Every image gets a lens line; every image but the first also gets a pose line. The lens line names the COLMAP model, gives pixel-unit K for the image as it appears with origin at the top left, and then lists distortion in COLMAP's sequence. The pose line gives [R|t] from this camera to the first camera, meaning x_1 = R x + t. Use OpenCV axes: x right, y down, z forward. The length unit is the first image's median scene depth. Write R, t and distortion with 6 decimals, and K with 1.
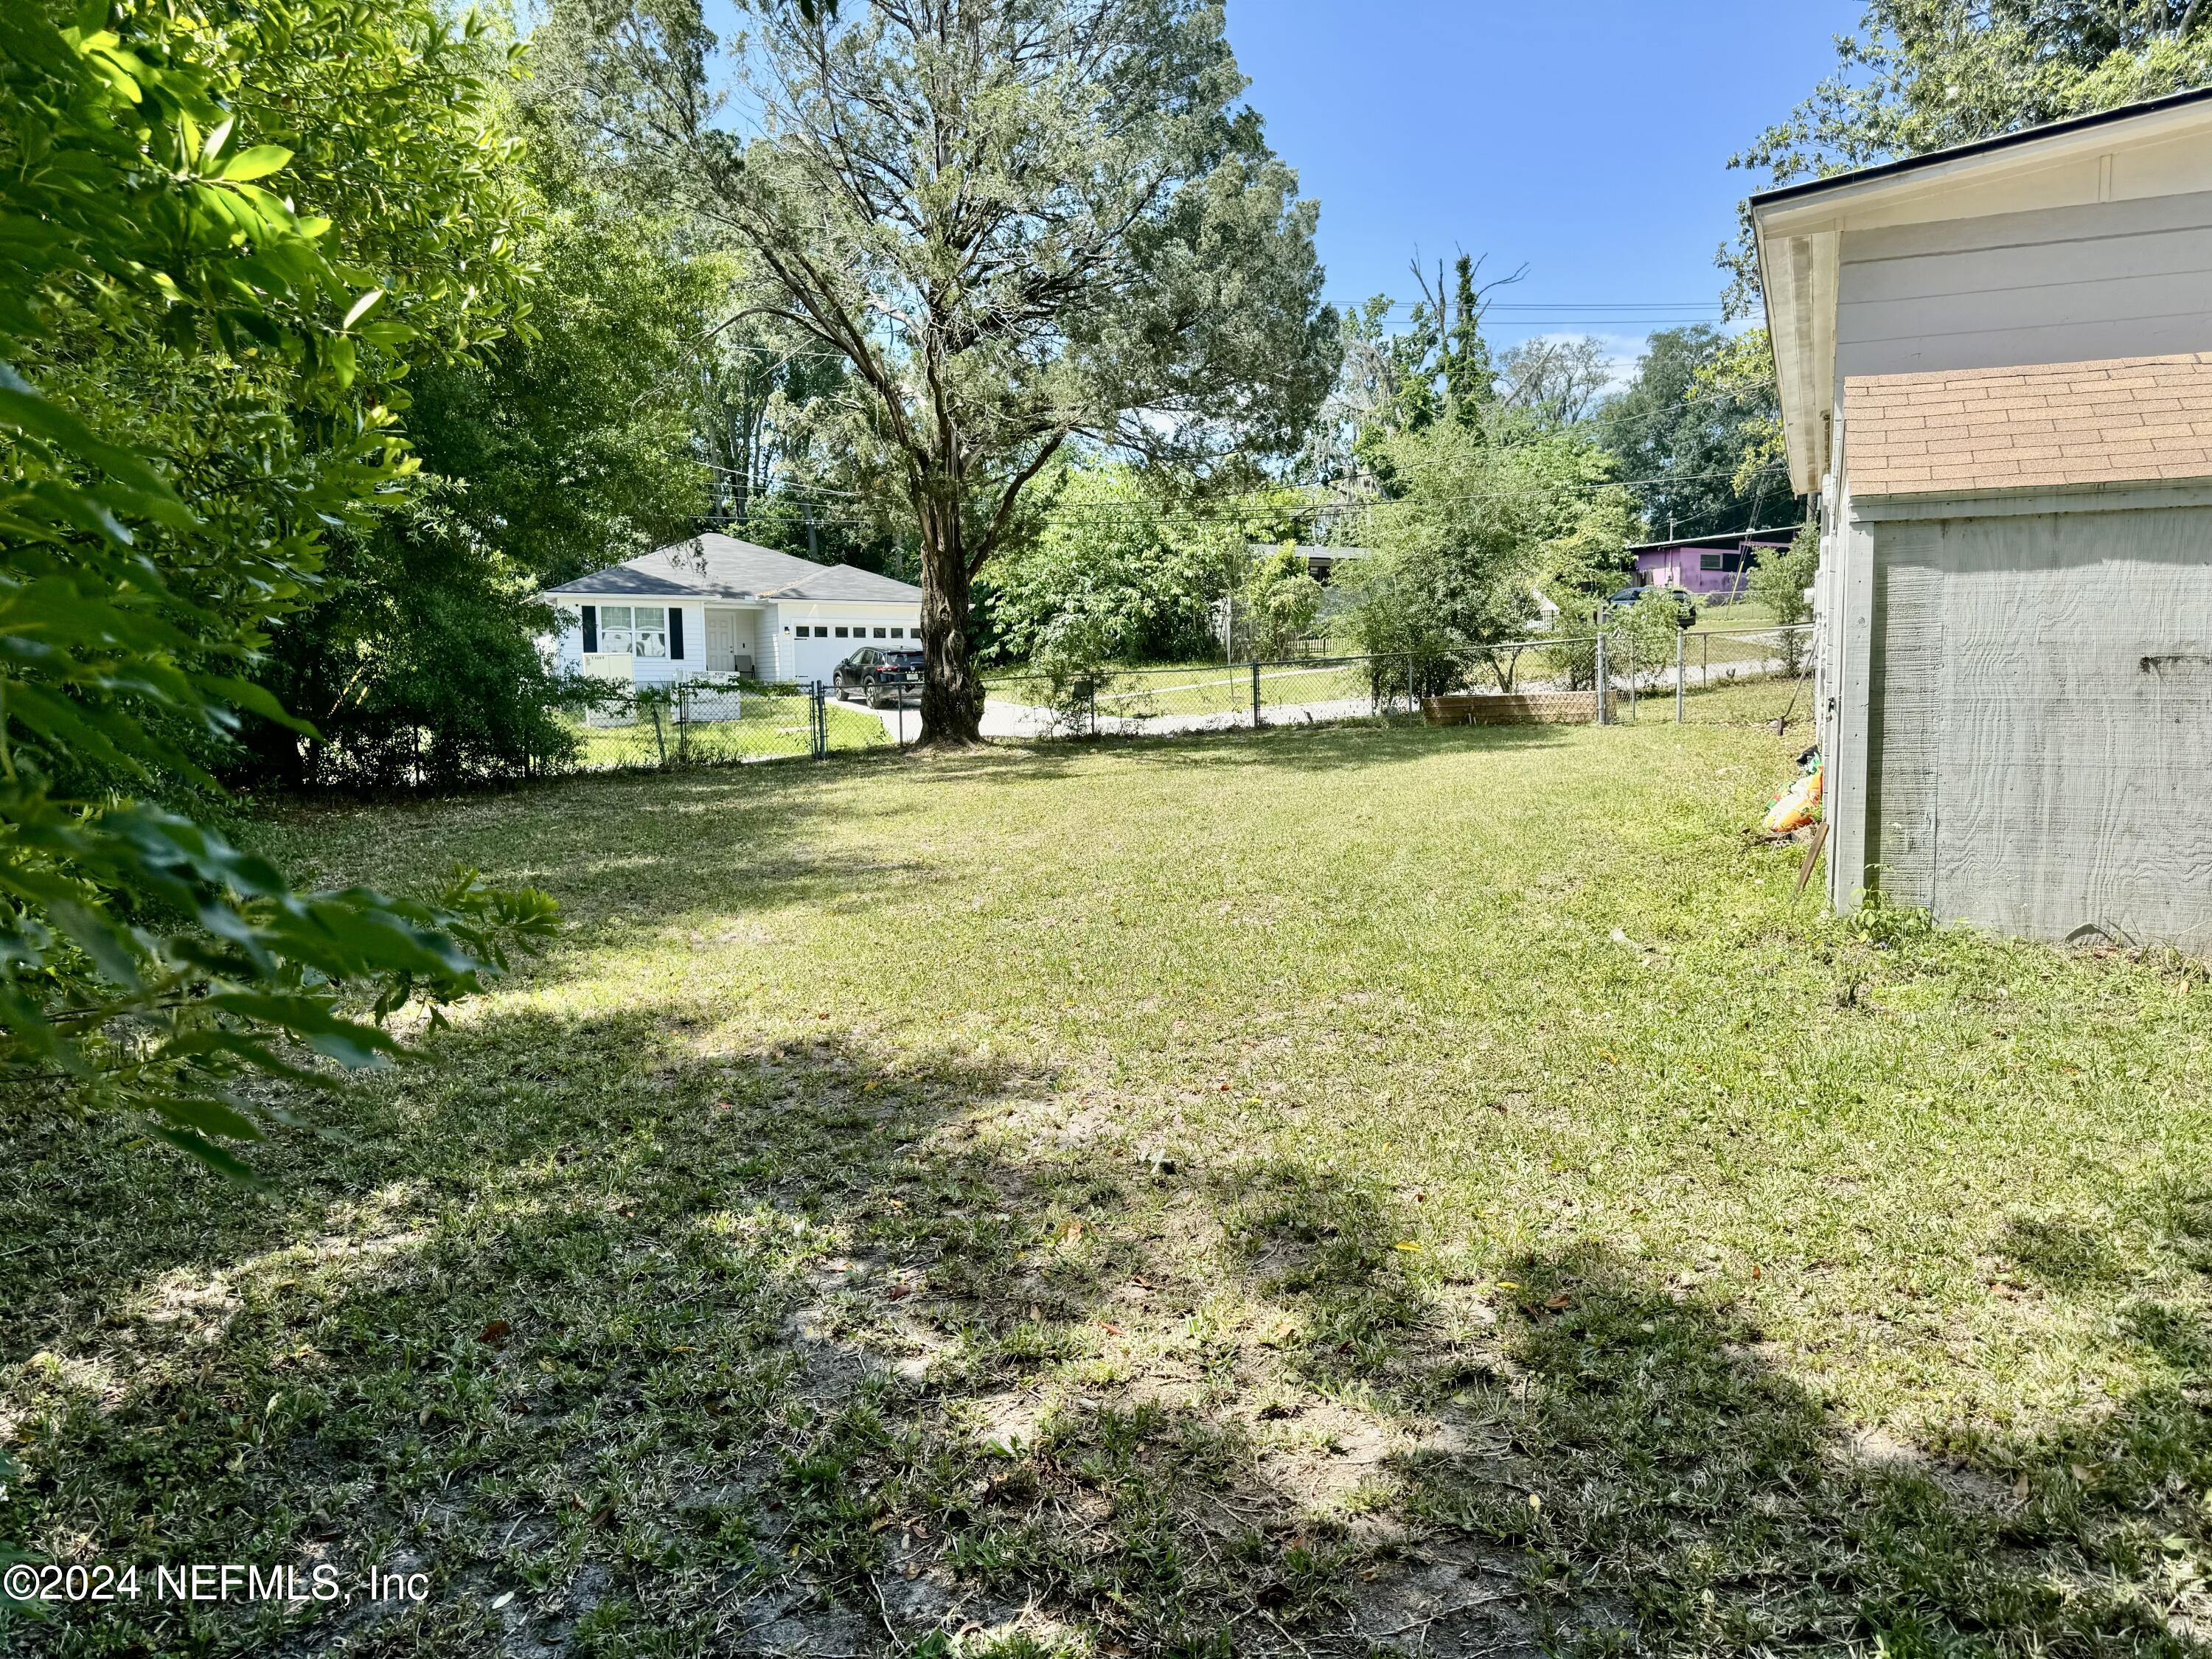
lens RADIAL K [[1560.6, 0, 1106.0], [0, 1560.6, 829.5], [0, 0, 1]] dist [0.060585, -0.074193]
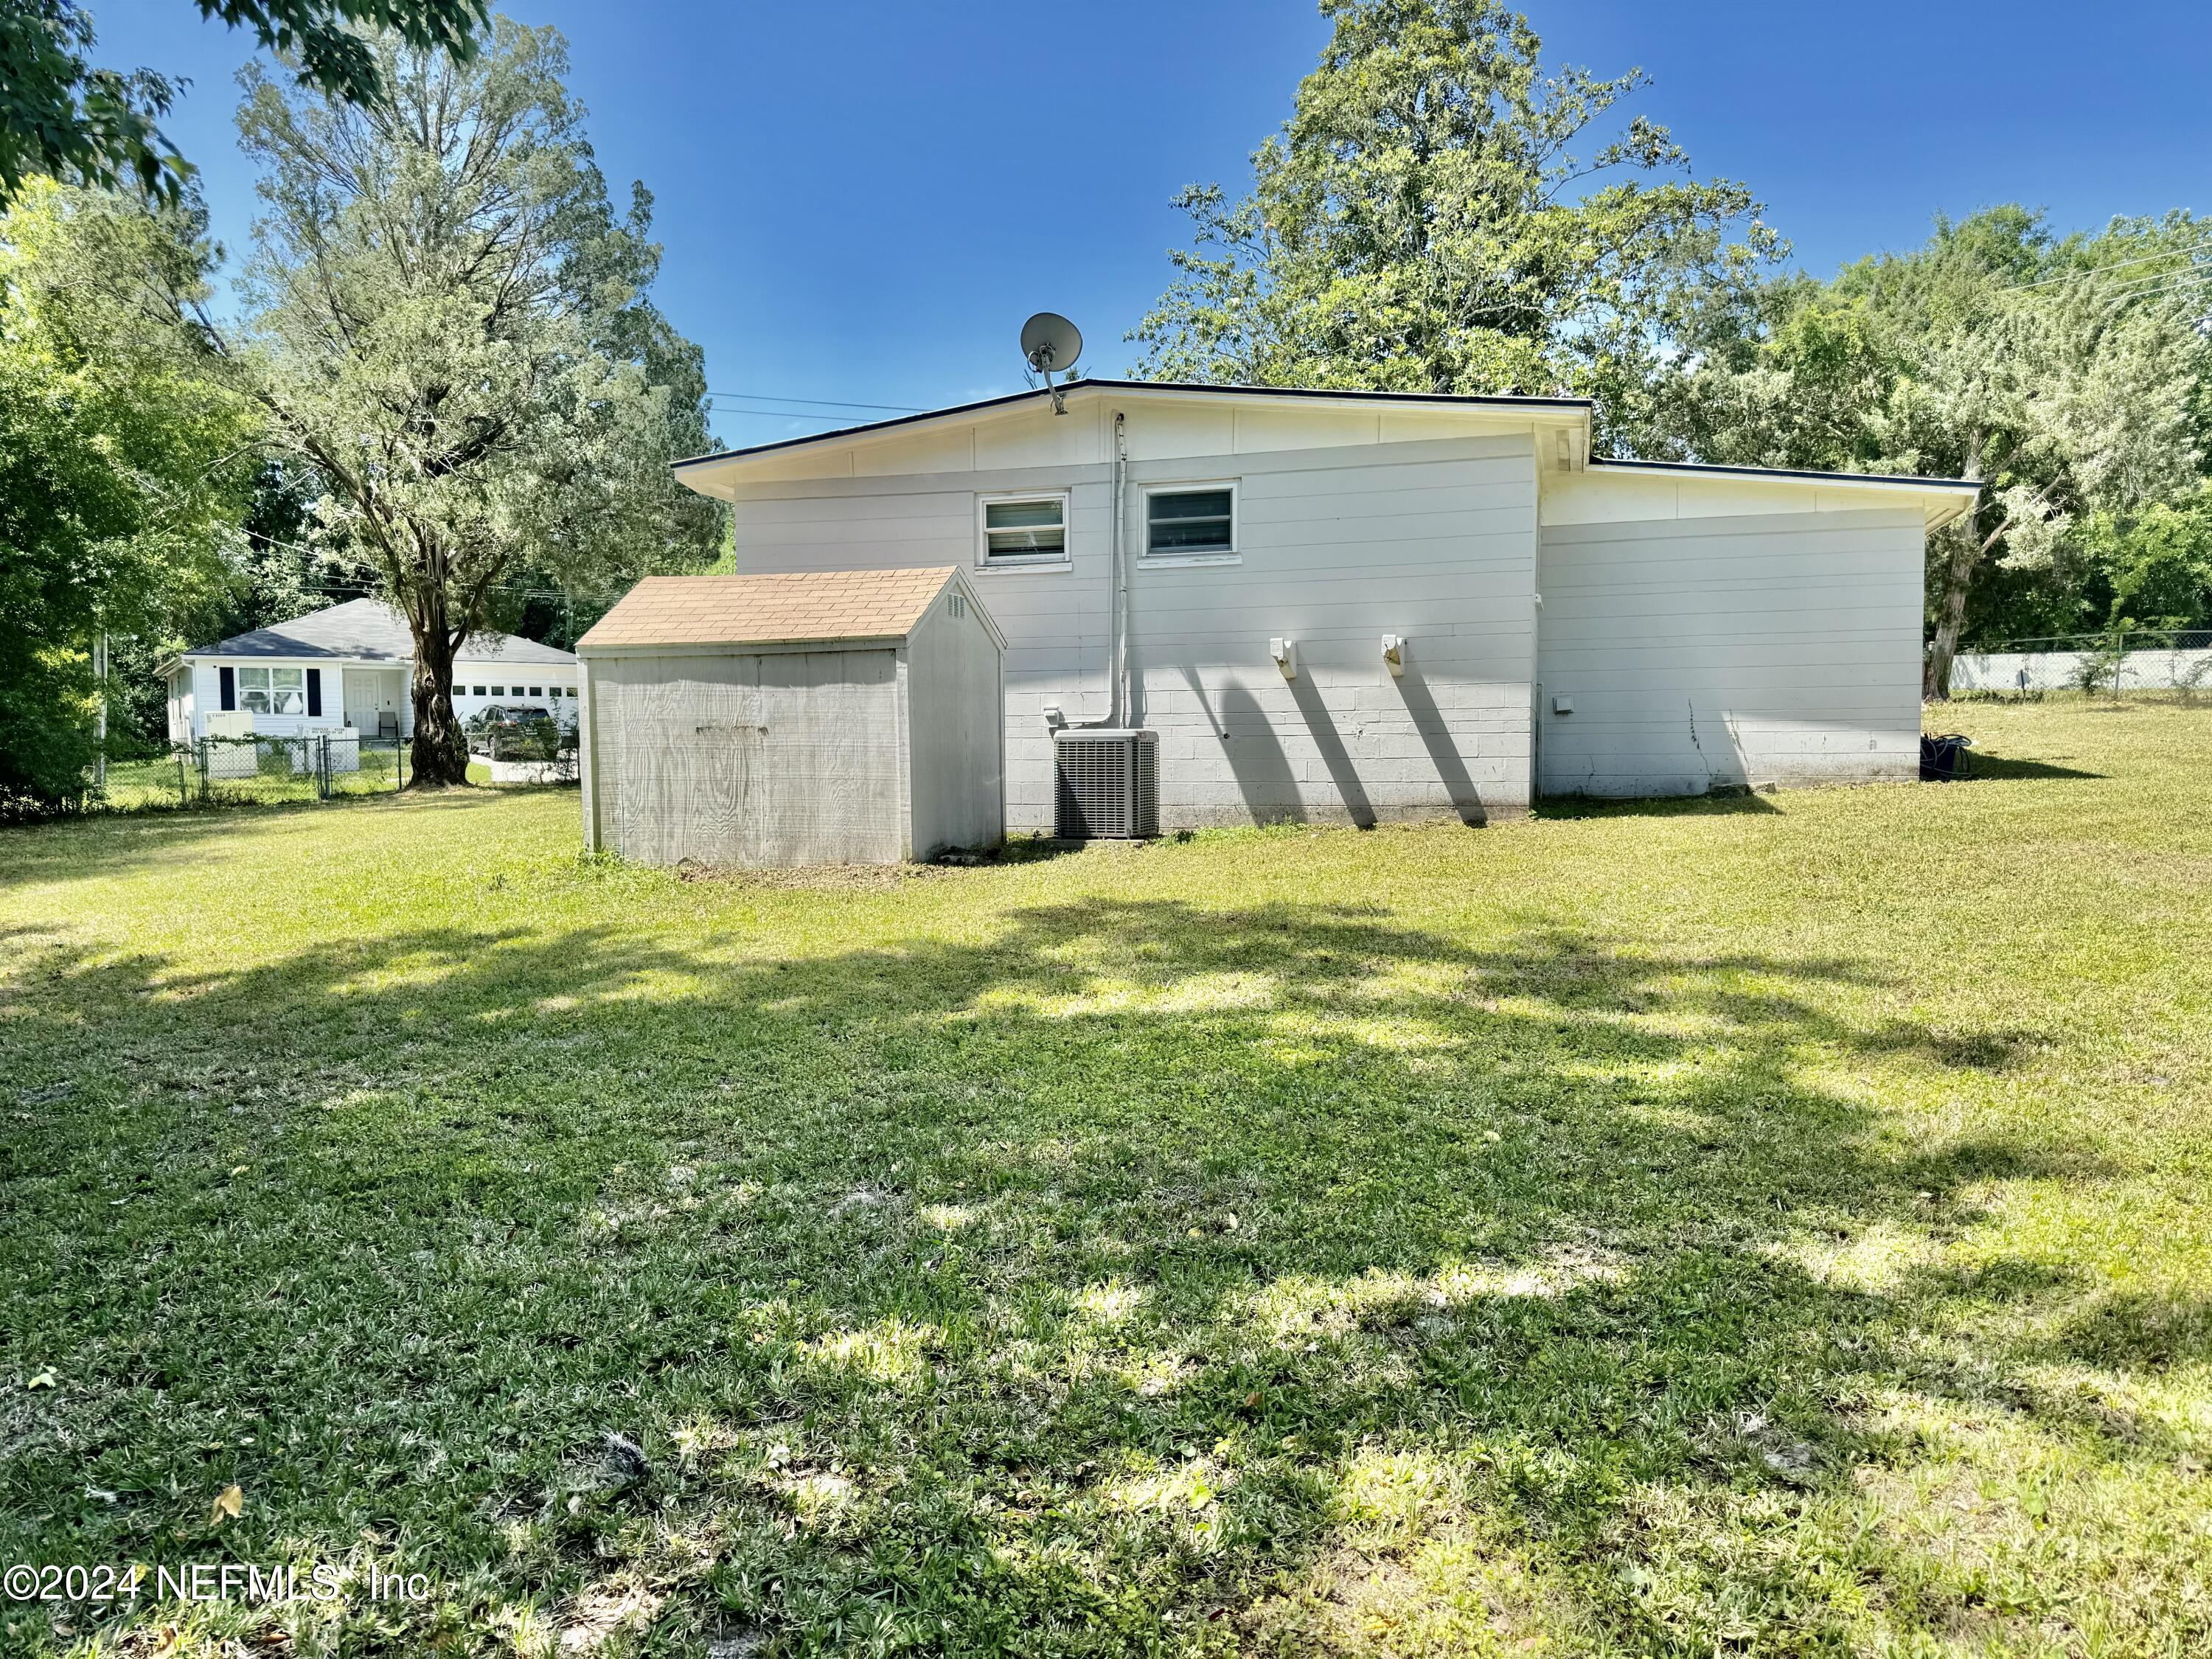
lens RADIAL K [[1560.6, 0, 1106.0], [0, 1560.6, 829.5], [0, 0, 1]] dist [0.060585, -0.074193]
pose [[0.992280, -0.009626, 0.123647, 0.142299], [0.013773, 0.999369, -0.032730, 0.014964], [-0.123254, 0.034180, 0.991786, -0.161957]]
